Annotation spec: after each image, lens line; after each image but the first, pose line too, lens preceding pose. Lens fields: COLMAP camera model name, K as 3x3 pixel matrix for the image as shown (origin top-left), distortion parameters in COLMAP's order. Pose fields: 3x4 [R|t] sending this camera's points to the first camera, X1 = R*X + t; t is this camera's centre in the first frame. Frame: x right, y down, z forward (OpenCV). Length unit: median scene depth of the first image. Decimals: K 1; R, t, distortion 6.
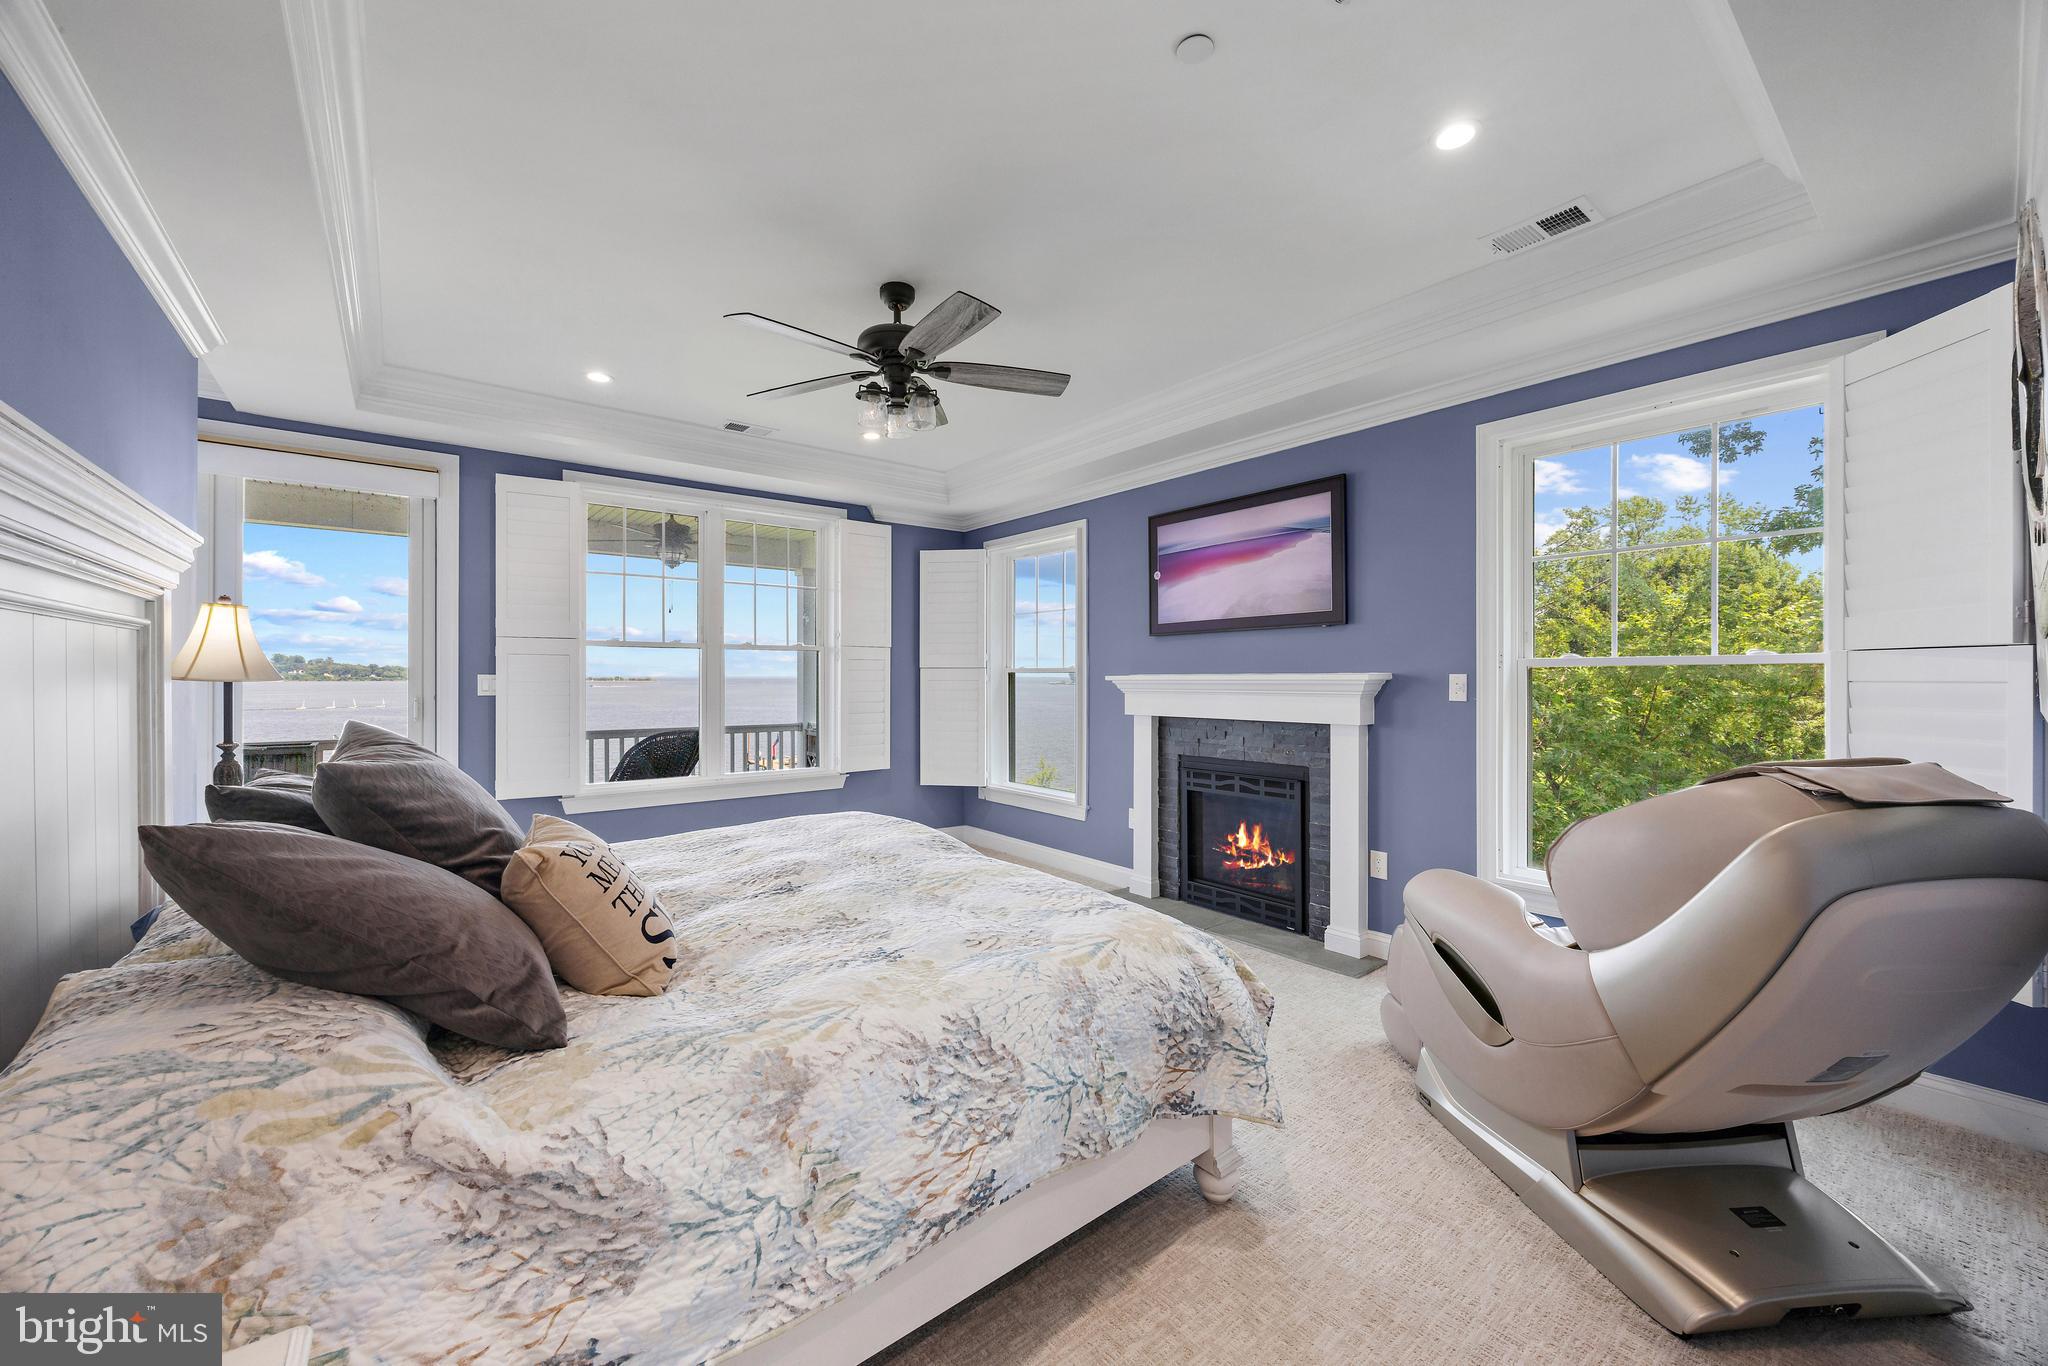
lens RADIAL K [[794.1, 0, 1035.2], [0, 794.1, 671.6], [0, 0, 1]] dist [-0.001285, -0.000399]
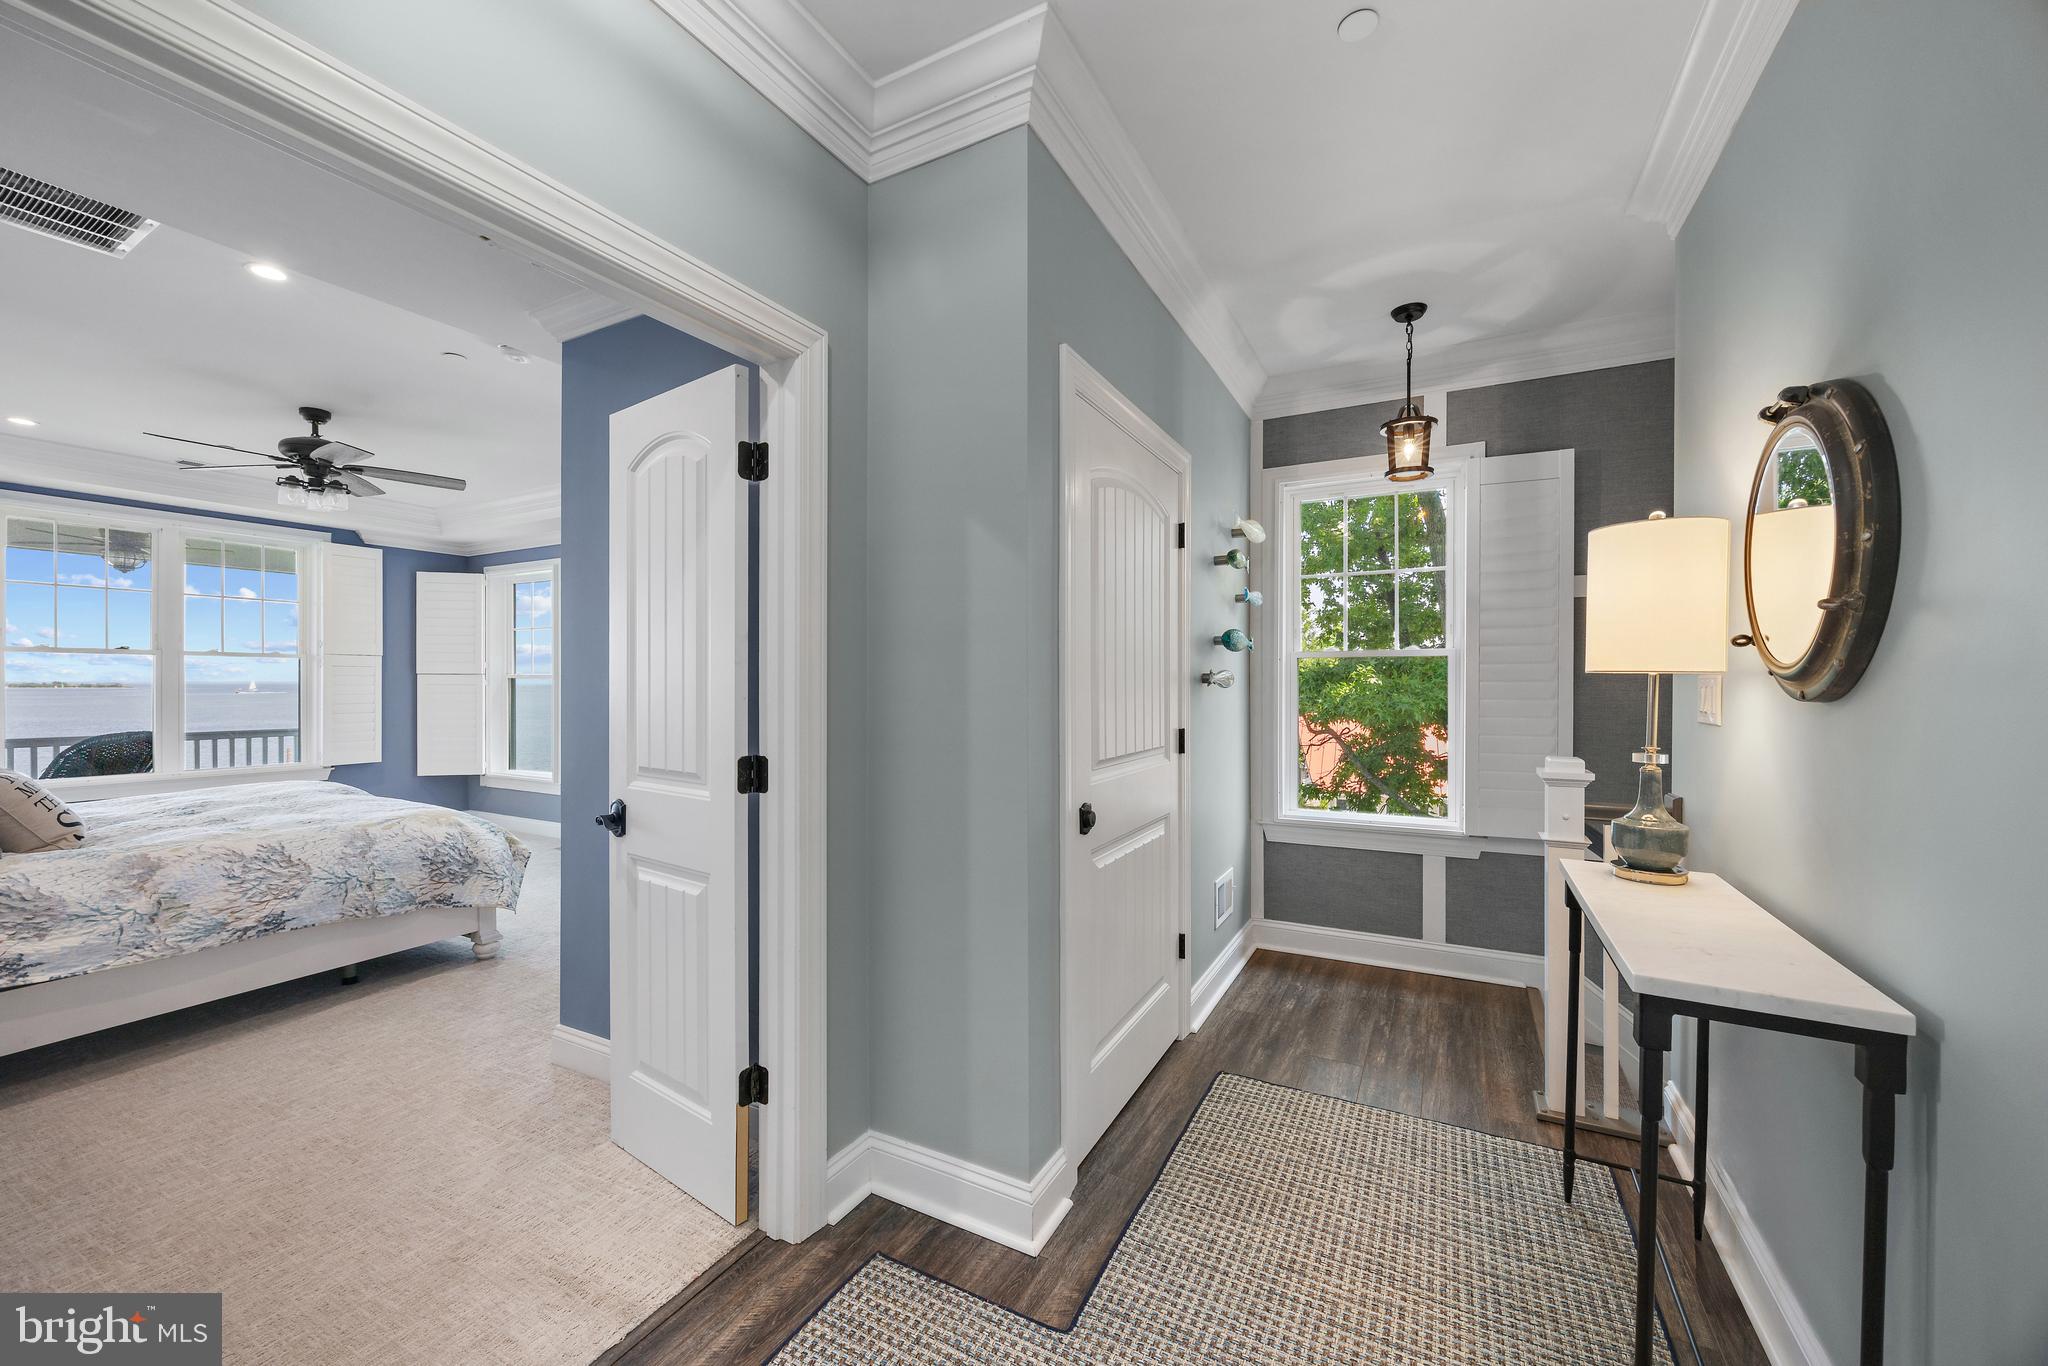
lens RADIAL K [[794.1, 0, 1030.8], [0, 794.1, 684.3], [0, 0, 1]] dist [-0.001285, -0.000399]
pose [[0.920531, 0.002134, 0.390665, 0.476756], [-0.005613, 0.999954, 0.007764, -0.006613], [-0.390630, -0.009340, 0.920500, -0.864553]]
